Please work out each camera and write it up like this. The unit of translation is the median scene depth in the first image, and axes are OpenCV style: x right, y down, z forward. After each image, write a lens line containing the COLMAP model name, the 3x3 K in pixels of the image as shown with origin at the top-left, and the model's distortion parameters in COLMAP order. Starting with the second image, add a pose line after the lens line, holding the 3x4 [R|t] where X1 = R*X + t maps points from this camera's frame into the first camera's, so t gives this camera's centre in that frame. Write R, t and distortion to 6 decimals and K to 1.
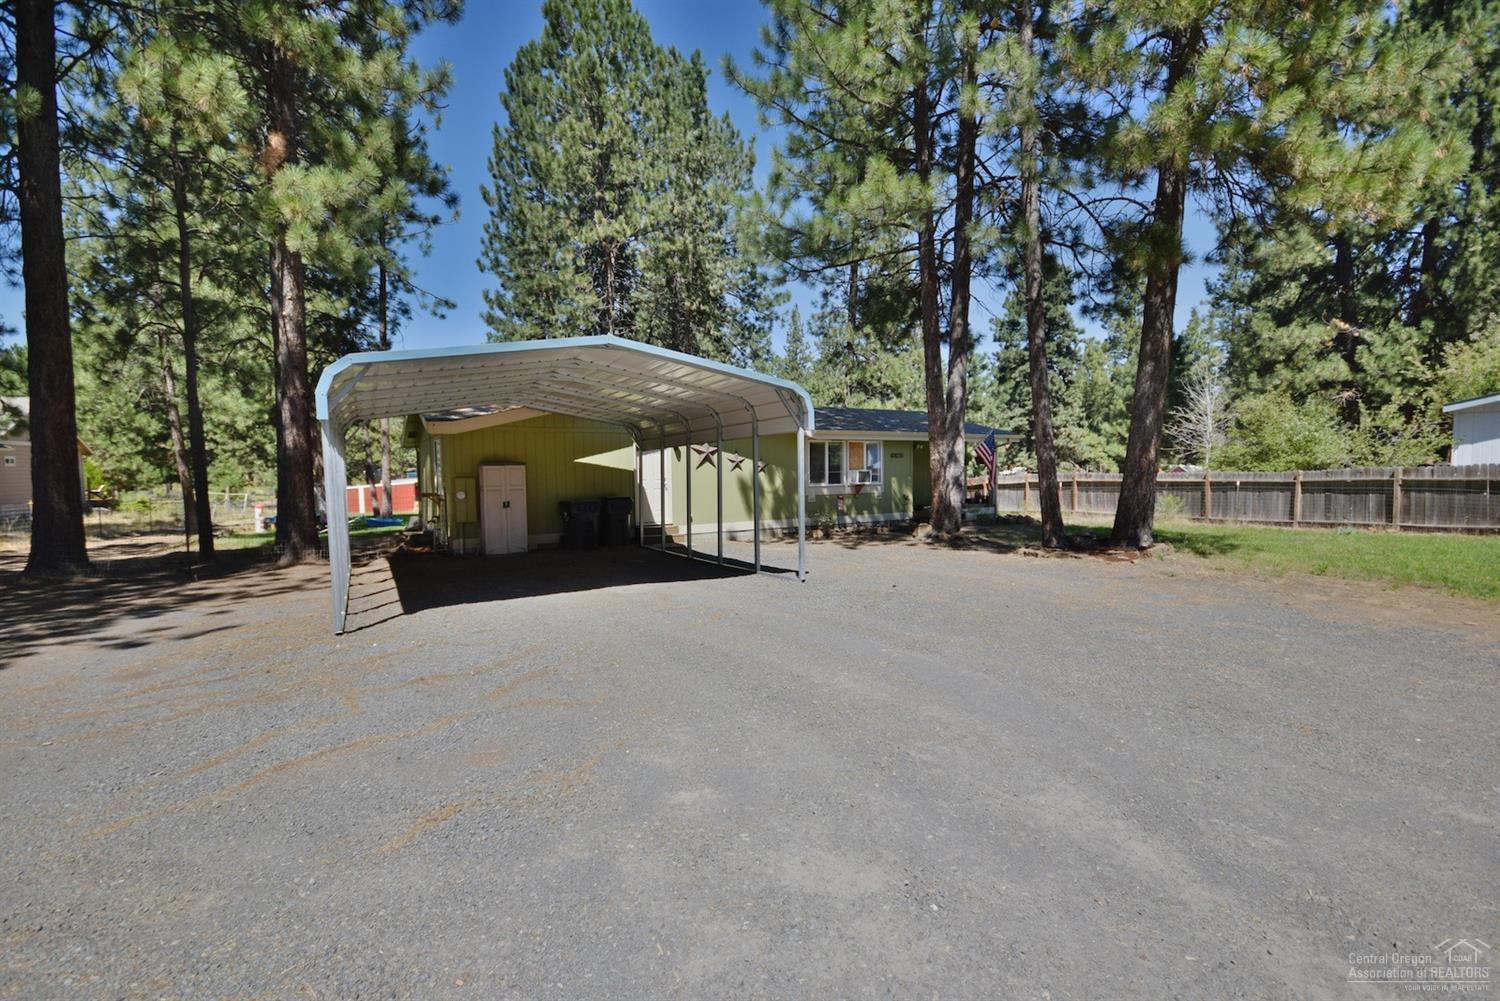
lens RADIAL K [[664.3, 0, 745.9], [0, 664.3, 518.9], [0, 0, 1]] dist [-0.010297, -0.000257]
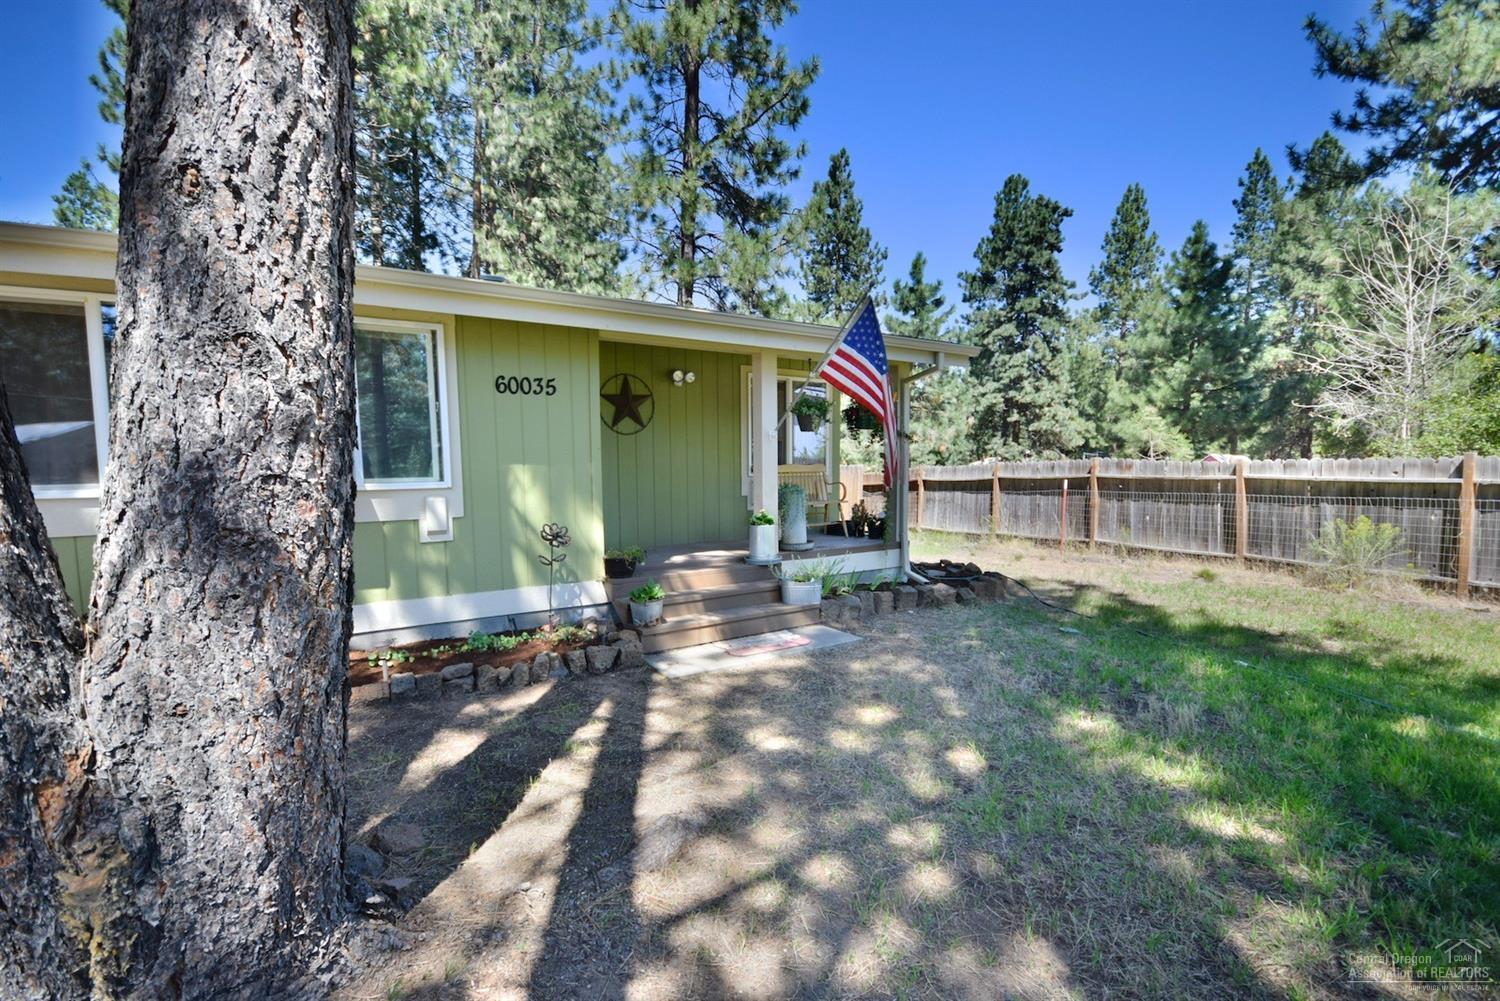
lens RADIAL K [[664.3, 0, 745.9], [0, 664.3, 518.9], [0, 0, 1]] dist [-0.010297, -0.000257]
pose [[0.999485, 0.006275, 0.031461, 0.093907], [-0.006739, 0.999870, 0.014676, -0.013095], [-0.031365, -0.014880, 0.999397, 0.215515]]
